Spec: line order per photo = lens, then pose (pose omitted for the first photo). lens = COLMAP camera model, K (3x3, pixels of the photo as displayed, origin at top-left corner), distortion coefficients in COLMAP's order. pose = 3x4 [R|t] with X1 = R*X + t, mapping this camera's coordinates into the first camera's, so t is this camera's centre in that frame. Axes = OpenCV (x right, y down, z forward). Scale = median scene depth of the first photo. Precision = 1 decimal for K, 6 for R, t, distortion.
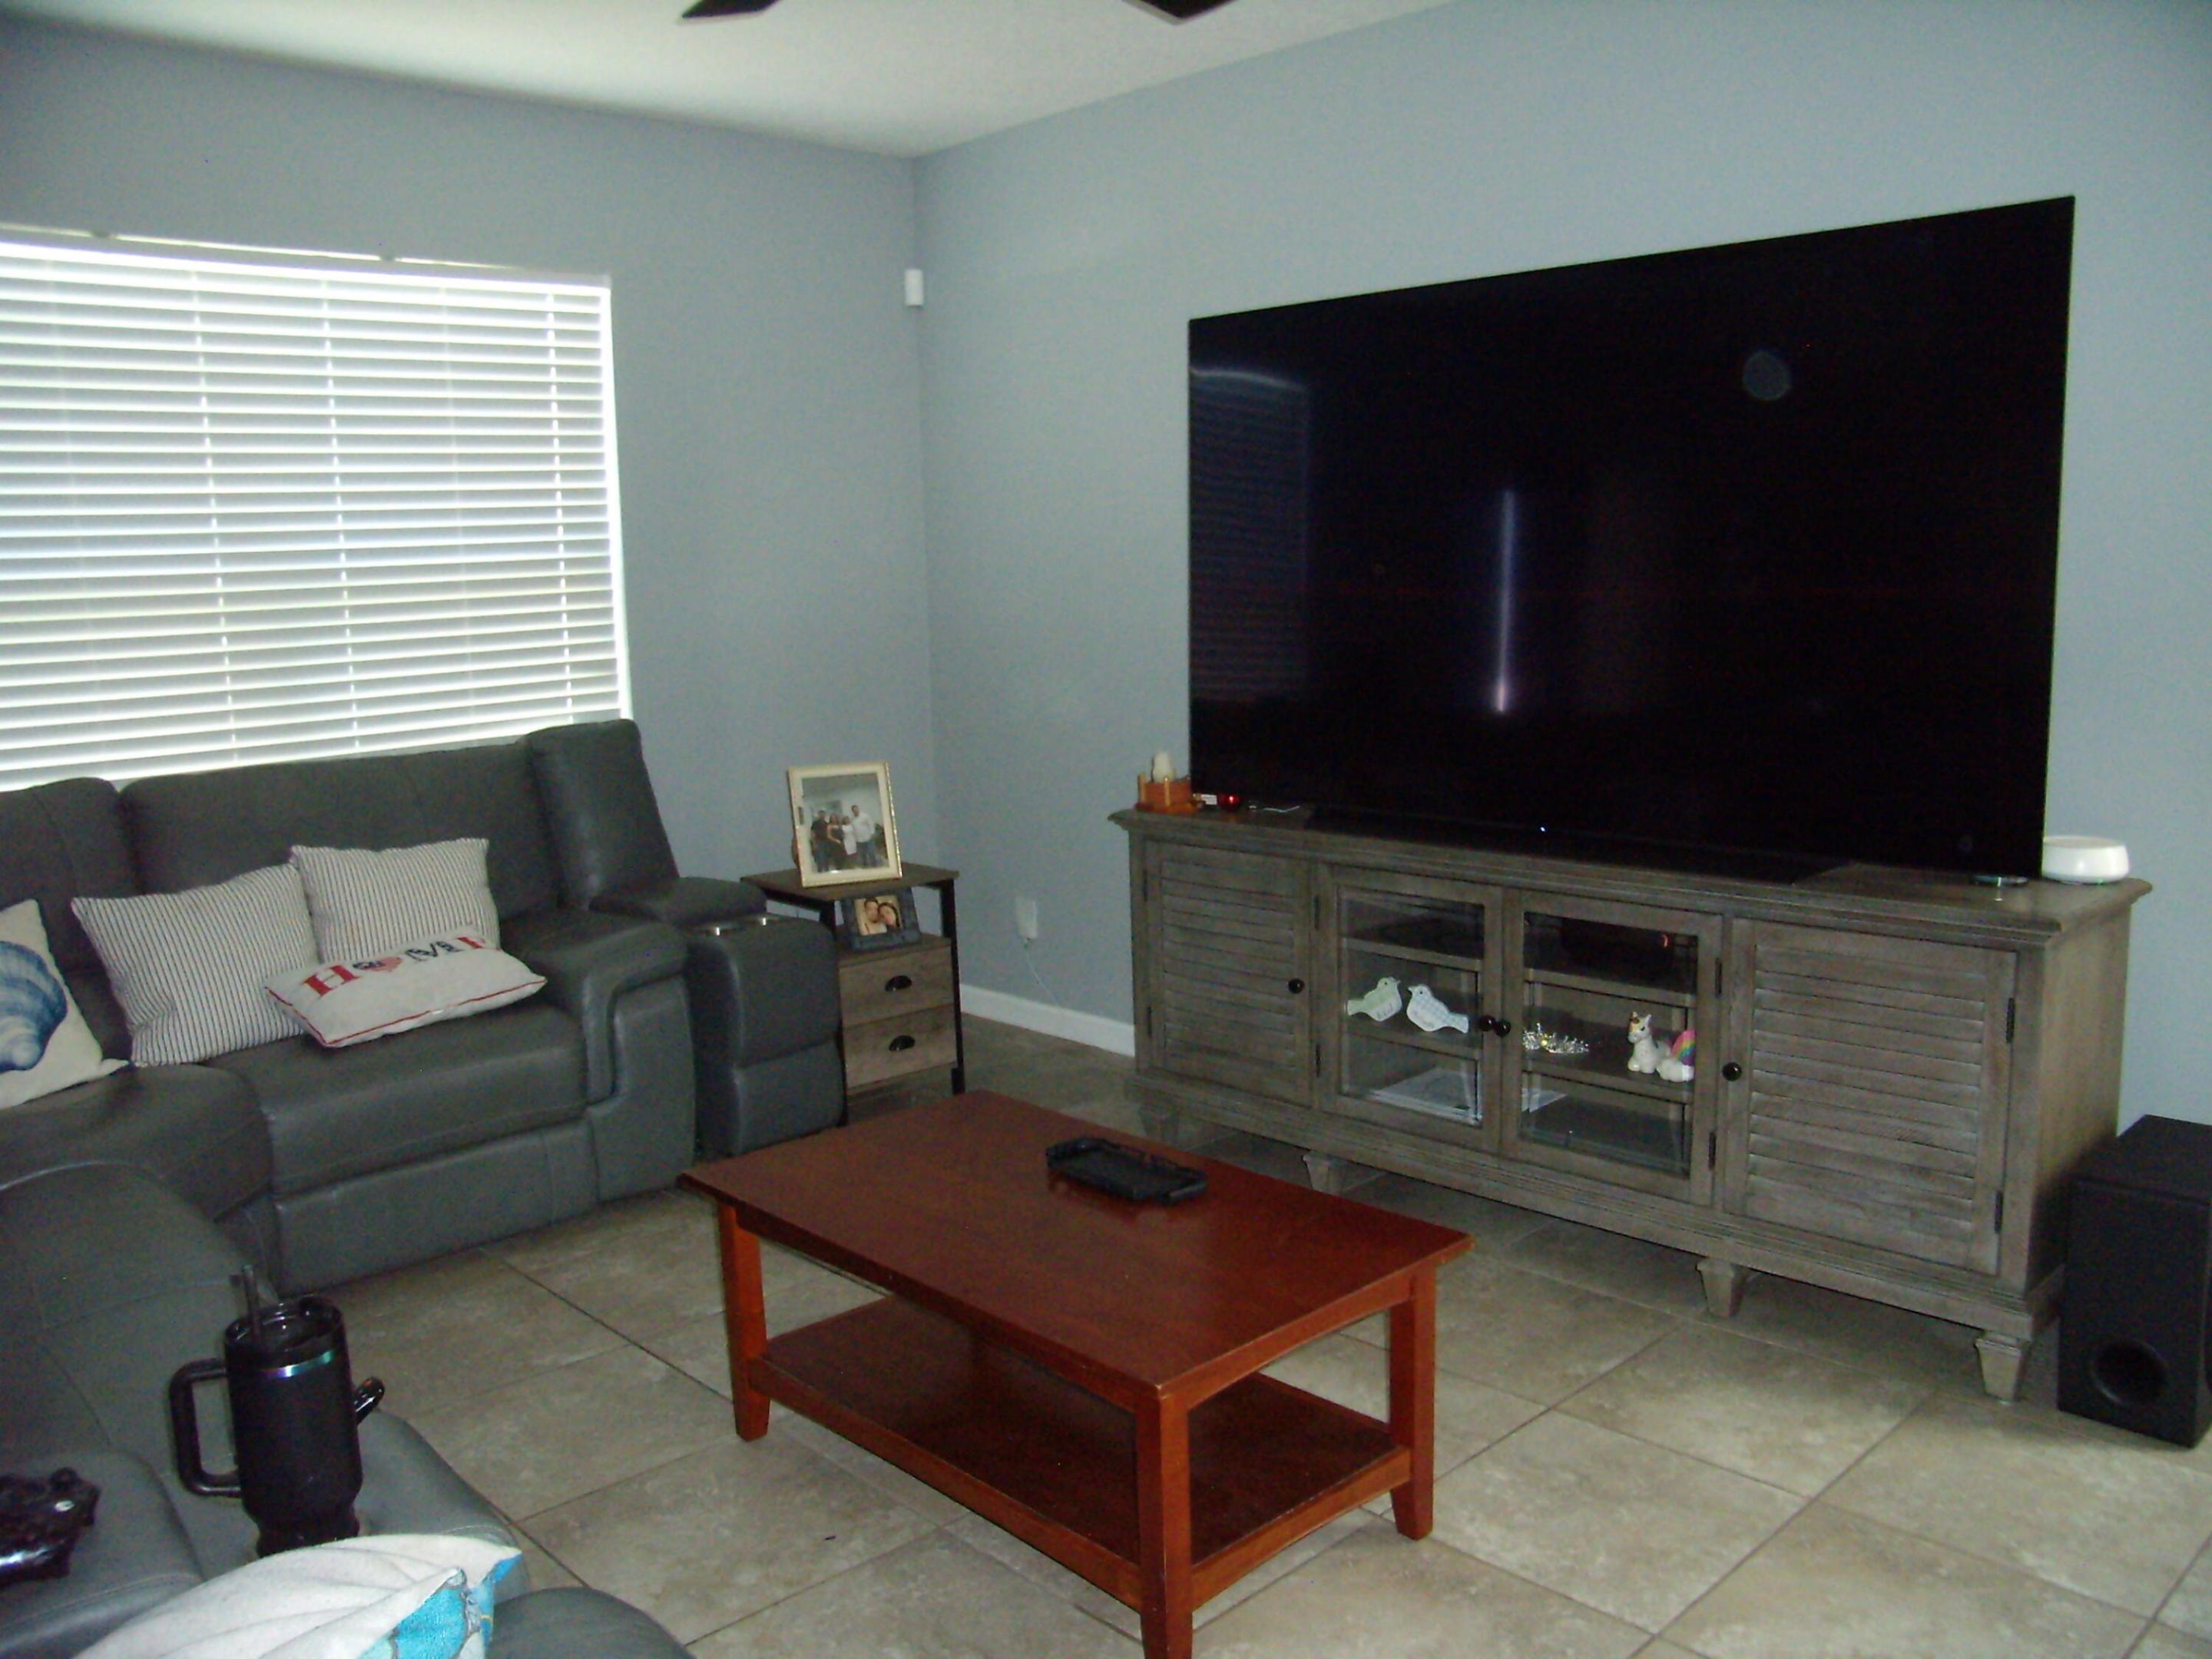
lens RADIAL K [[1793.4, 0, 1113.0], [0, 1793.4, 830.8], [0, 0, 1]] dist [-0.169471, 0.165856]
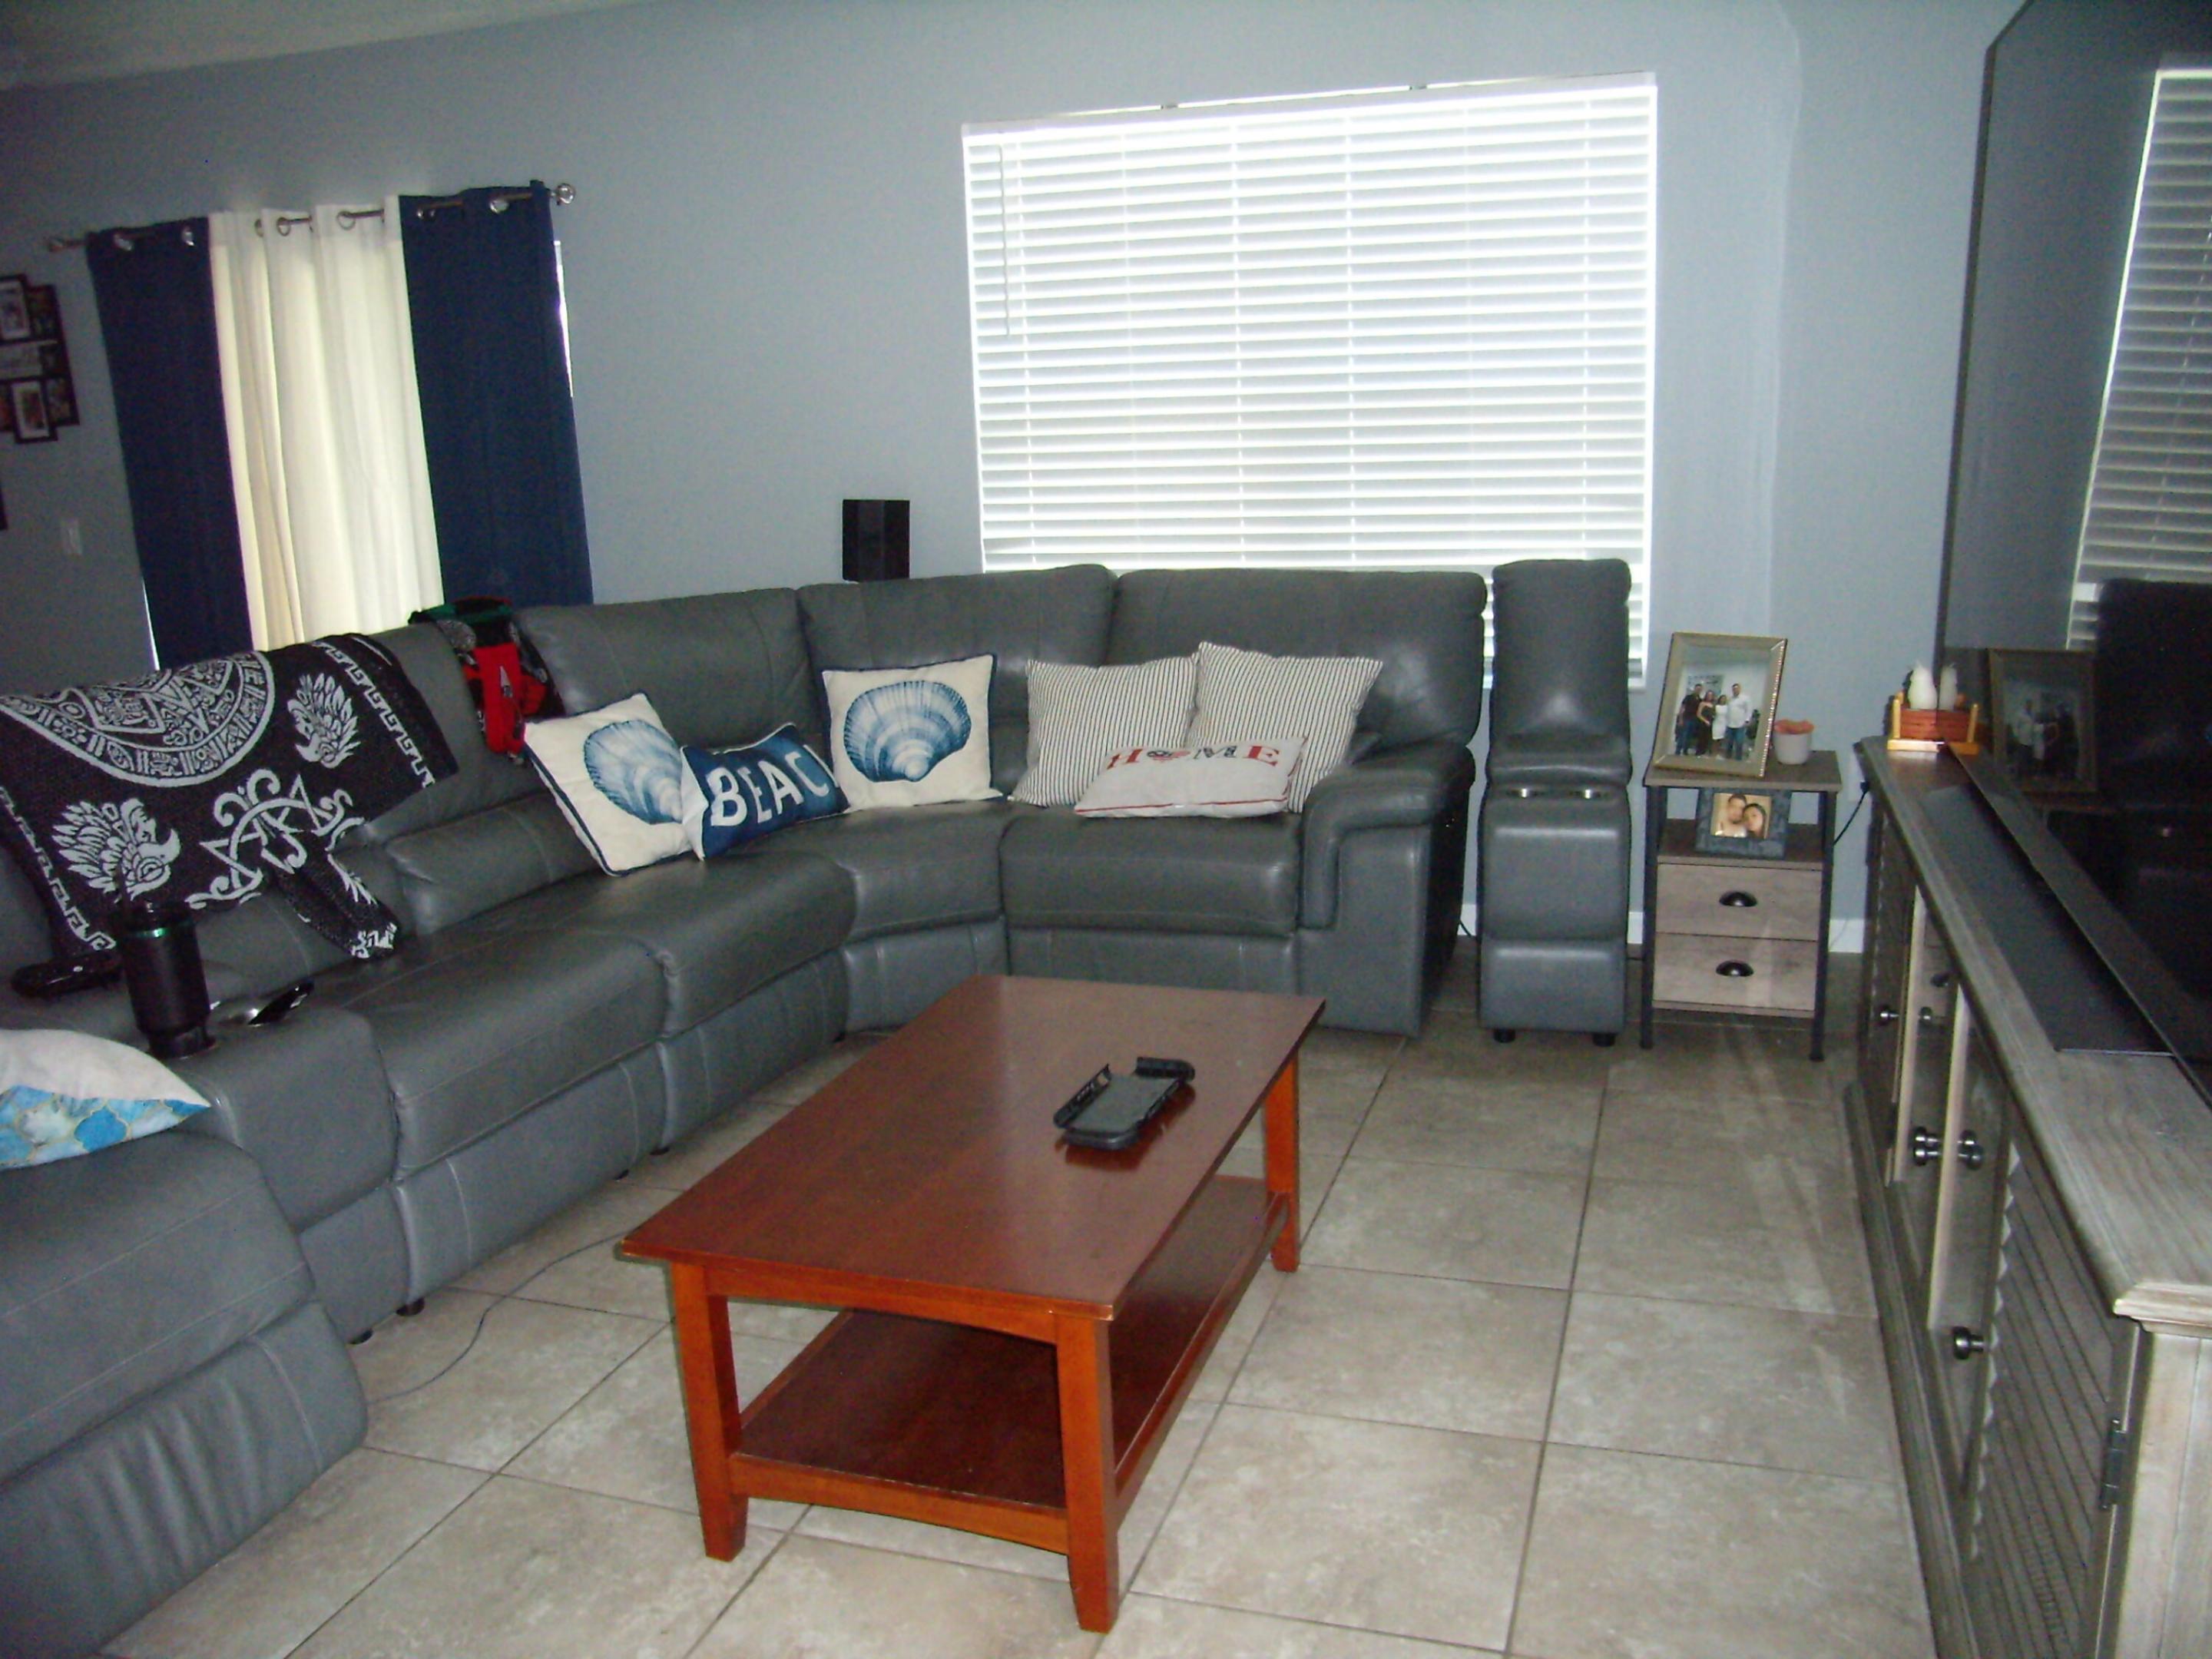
lens RADIAL K [[1793.4, 0, 1113.0], [0, 1793.4, 830.8], [0, 0, 1]] dist [-0.169471, 0.165856]
pose [[0.481337, 0.209710, -0.851079, 0.444030], [-0.115269, 0.977670, 0.175711, -0.059315], [0.868923, 0.013527, 0.494762, 0.329176]]
